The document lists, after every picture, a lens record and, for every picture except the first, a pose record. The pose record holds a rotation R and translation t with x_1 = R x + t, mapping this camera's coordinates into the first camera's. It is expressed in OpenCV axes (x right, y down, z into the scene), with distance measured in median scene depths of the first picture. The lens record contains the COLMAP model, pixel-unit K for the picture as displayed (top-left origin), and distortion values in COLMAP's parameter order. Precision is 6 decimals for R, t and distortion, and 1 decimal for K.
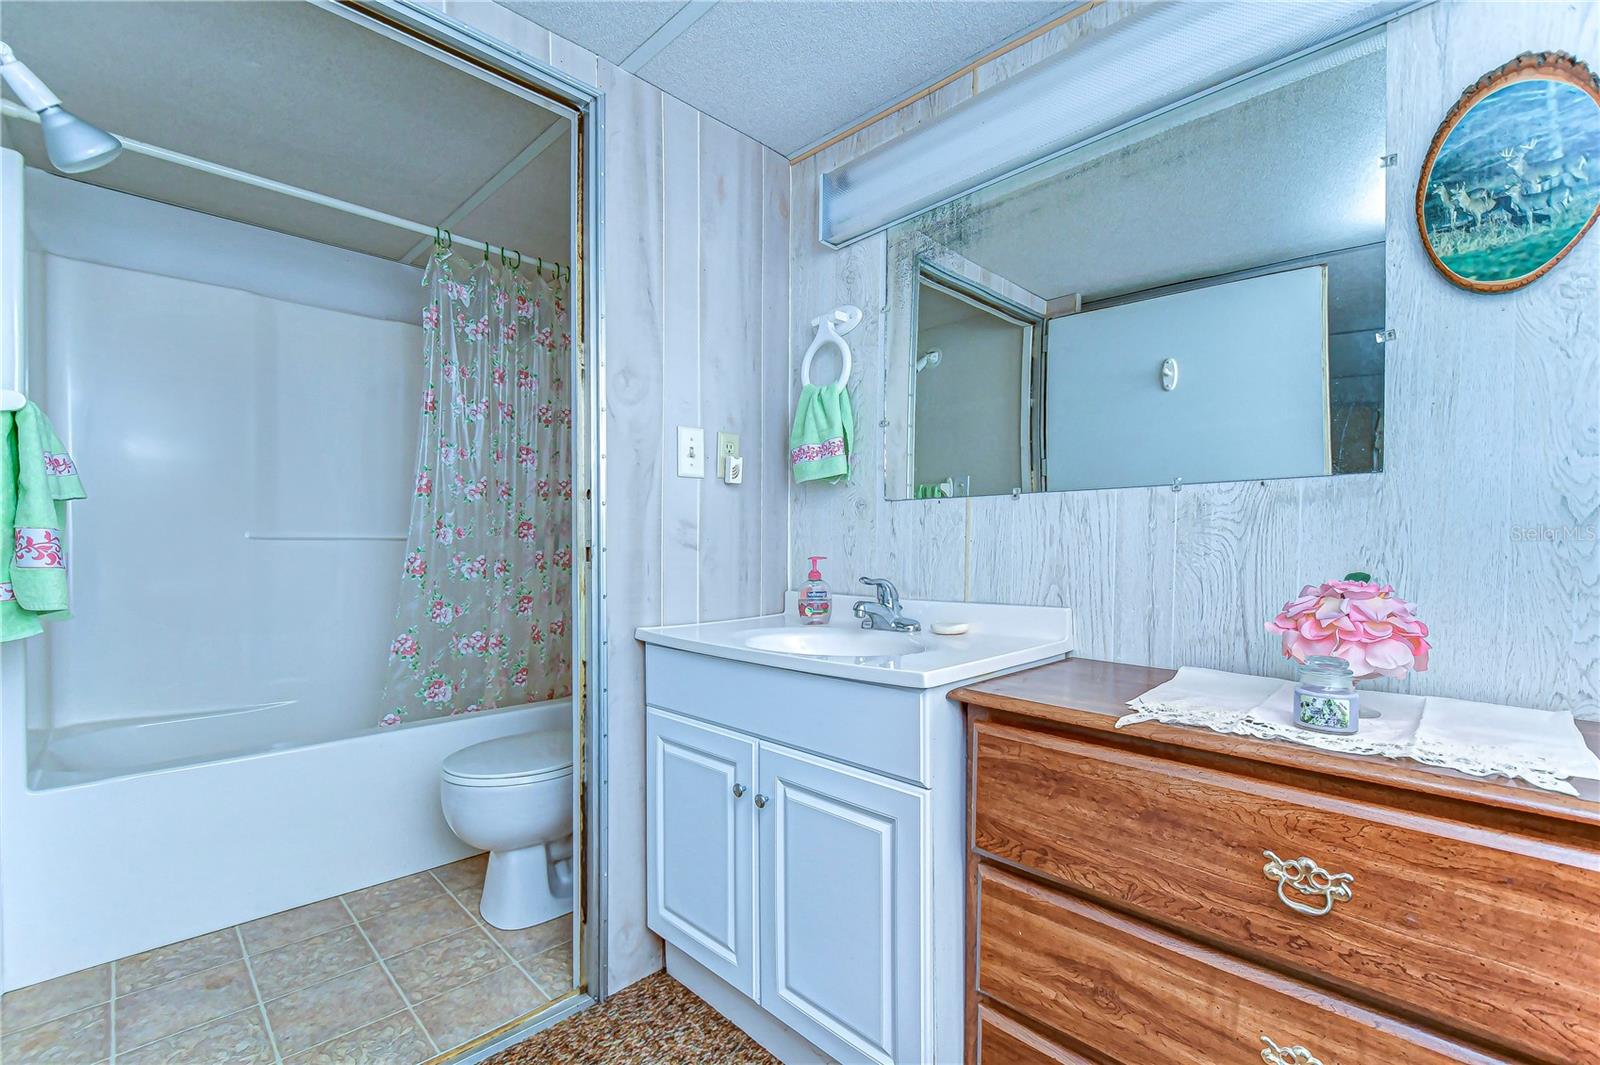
lens RADIAL K [[703.9, 0, 800.3], [0, 703.9, 543.8], [0, 0, 1]] dist [0.014438, -0.010309]
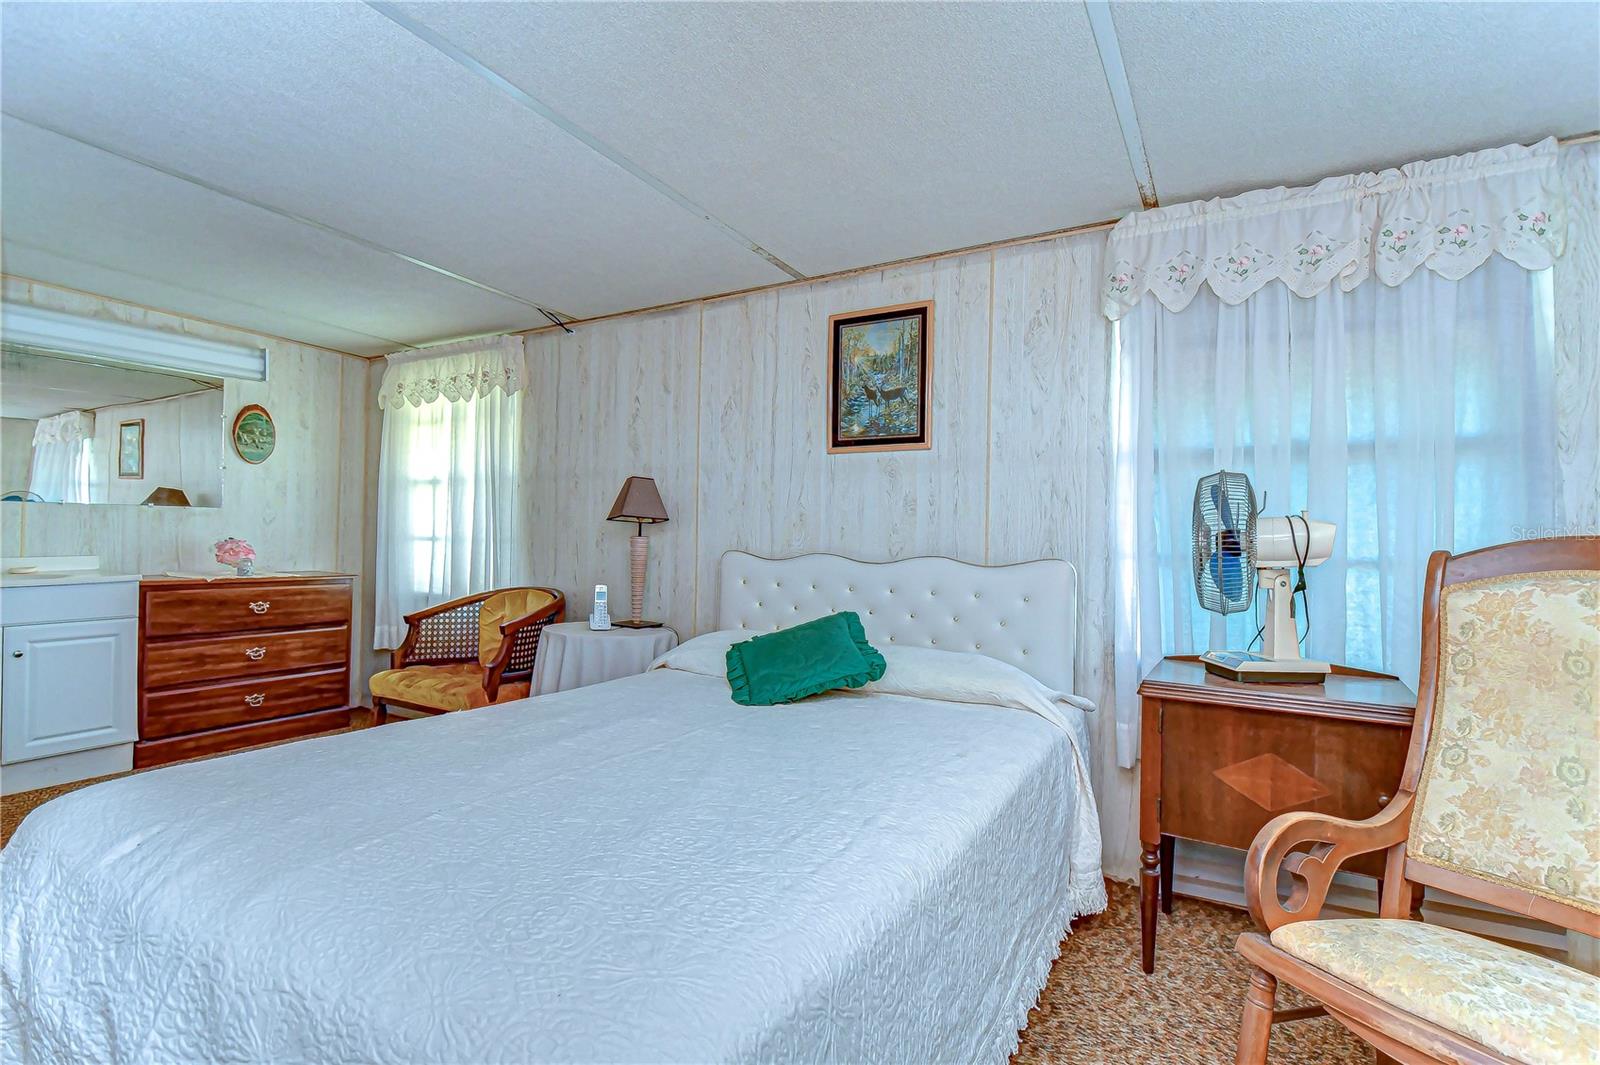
lens RADIAL K [[735.0, 0, 822.2], [0, 735.0, 535.6], [0, 0, 1]] dist [0.018759, -0.012638]
pose [[-0.283400, -0.005007, 0.958989, -3.636304], [-0.007786, 0.999965, 0.002920, 0.004325], [-0.958970, -0.006639, -0.283429, -0.798782]]
